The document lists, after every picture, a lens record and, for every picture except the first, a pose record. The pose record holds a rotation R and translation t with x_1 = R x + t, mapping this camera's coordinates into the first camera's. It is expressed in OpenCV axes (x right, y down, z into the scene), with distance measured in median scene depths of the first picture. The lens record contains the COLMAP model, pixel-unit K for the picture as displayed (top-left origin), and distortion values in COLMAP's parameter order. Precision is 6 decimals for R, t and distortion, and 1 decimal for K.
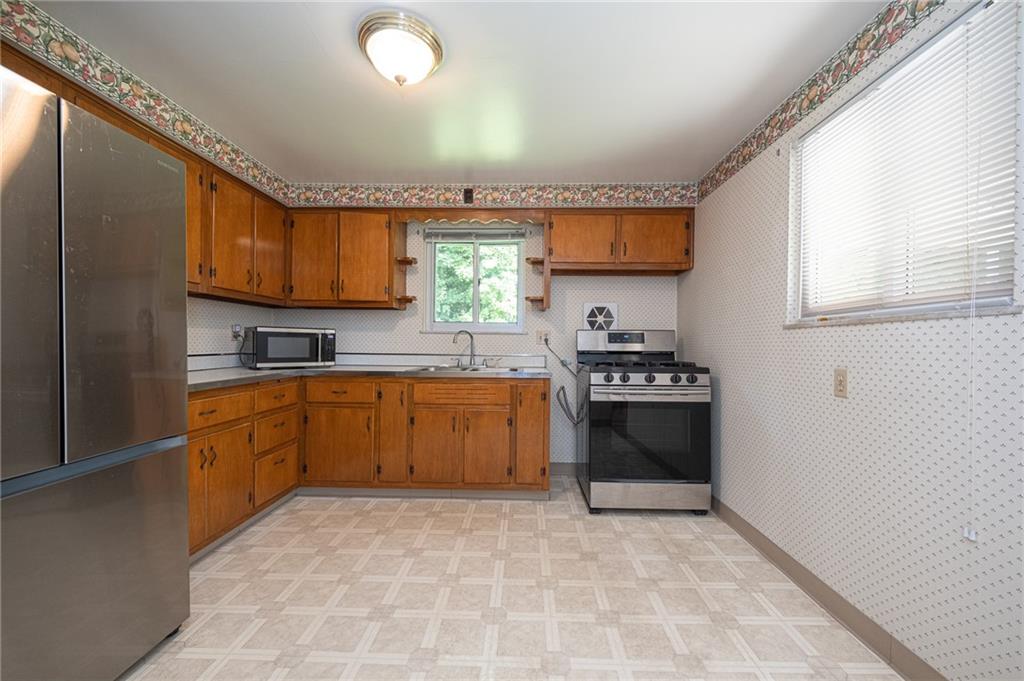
lens RADIAL K [[395.7, 0, 514.4], [0, 395.7, 343.4], [0, 0, 1]] dist [0.028946, -0.015971]
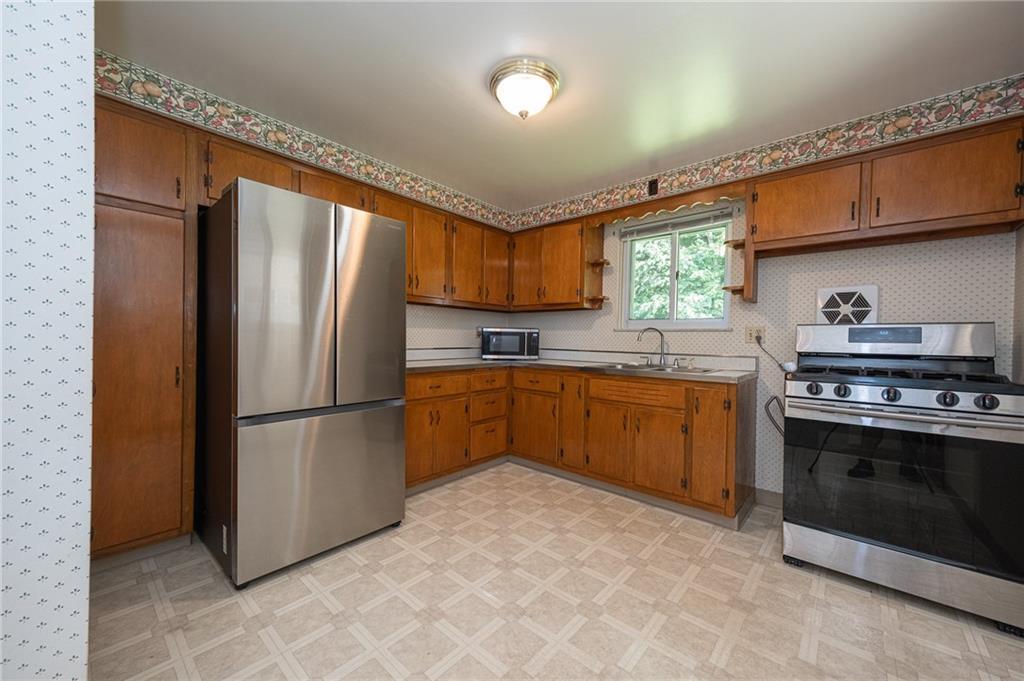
lens RADIAL K [[391.5, 0, 512.0], [0, 391.5, 340.5], [0, 0, 1]] dist [0.013598, -0.000539]
pose [[0.765297, 0.005454, -0.643654, 0.260674], [-0.008606, 0.999961, -0.001758, 0.002717], [0.643620, 0.006884, 0.765314, 0.063617]]
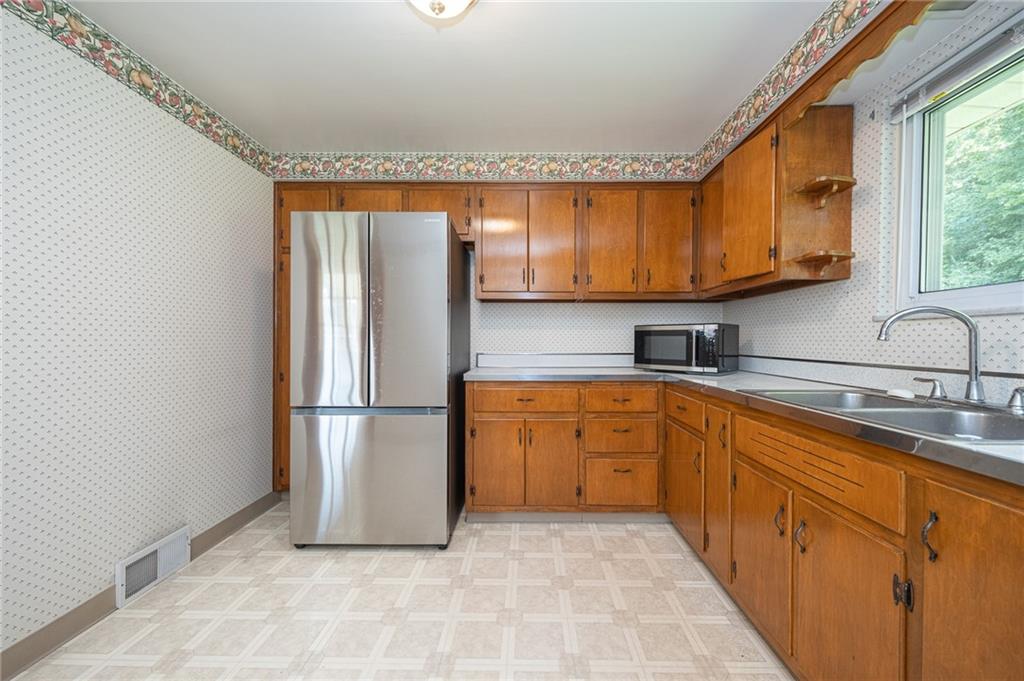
lens RADIAL K [[386.5, 0, 516.9], [0, 386.5, 346.8], [0, 0, 1]] dist [0.014091, -0.014425]
pose [[0.002127, -0.000409, -0.999998, 0.281560], [-0.003969, 0.999992, -0.000418, 0.009606], [0.999990, 0.003970, 0.002126, 0.692958]]
